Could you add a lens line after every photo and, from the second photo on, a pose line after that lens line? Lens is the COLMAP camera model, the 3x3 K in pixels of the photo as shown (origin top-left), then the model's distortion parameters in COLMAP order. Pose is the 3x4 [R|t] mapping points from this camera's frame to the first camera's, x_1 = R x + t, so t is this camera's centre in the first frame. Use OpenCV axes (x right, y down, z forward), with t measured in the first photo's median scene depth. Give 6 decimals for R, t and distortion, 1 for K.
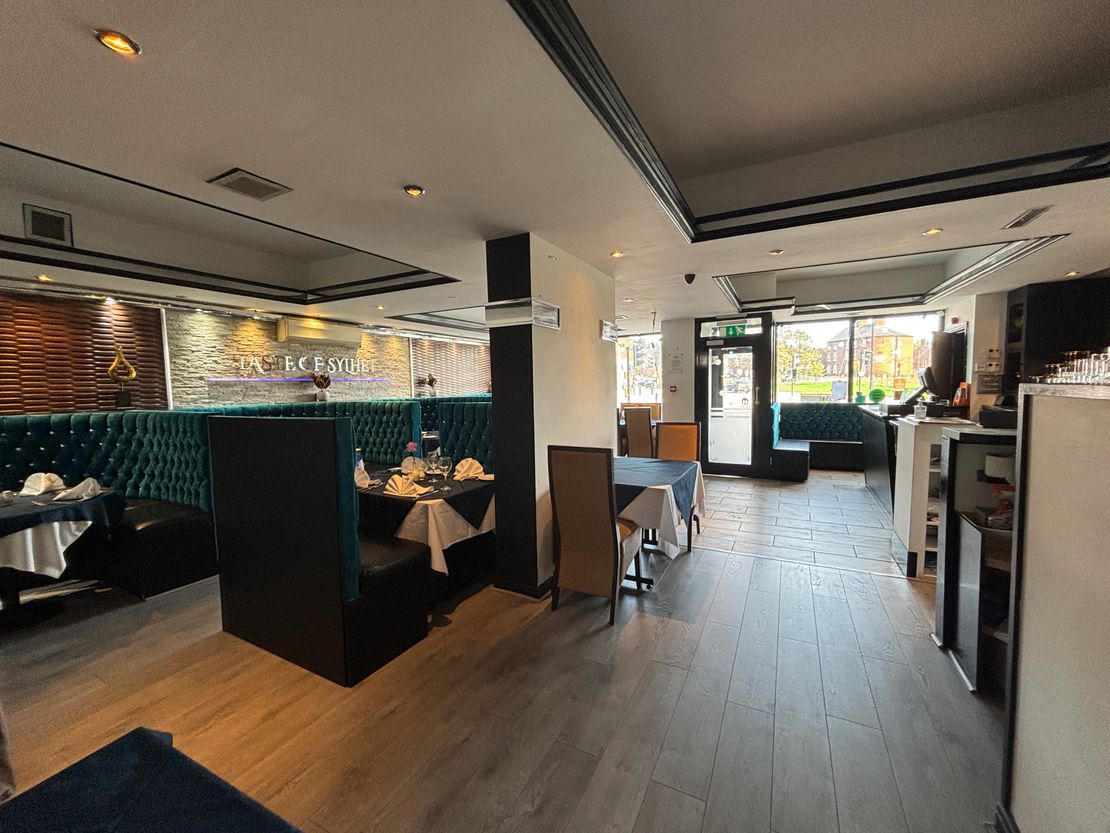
lens RADIAL K [[444.8, 0, 553.8], [0, 444.8, 414.7], [0, 0, 1]] dist [-0.000923, 0.000008]
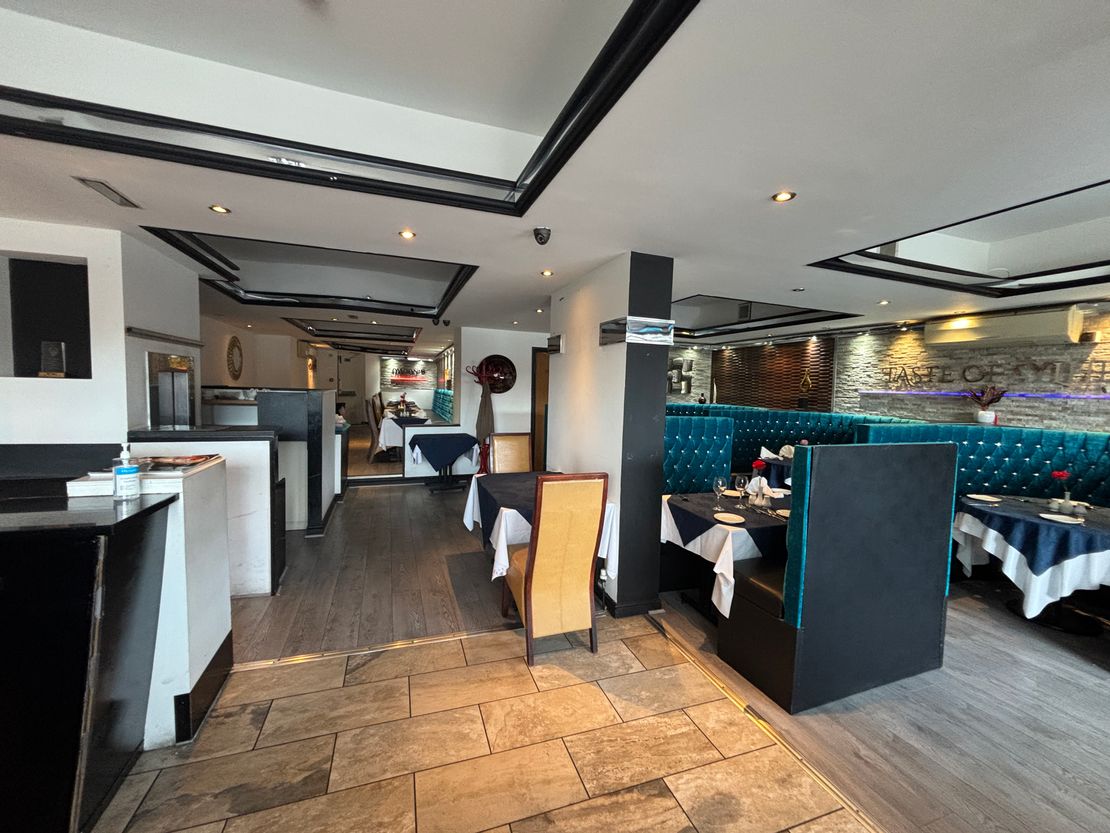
lens RADIAL K [[444.8, 0, 552.9], [0, 444.8, 416.5], [0, 0, 1]] dist [-0.000923, 0.000008]
pose [[-0.678653, 0.049791, -0.732769, 0.615258], [-0.065738, 0.989577, 0.128124, -0.109524], [0.731511, 0.135123, -0.668306, 1.185000]]
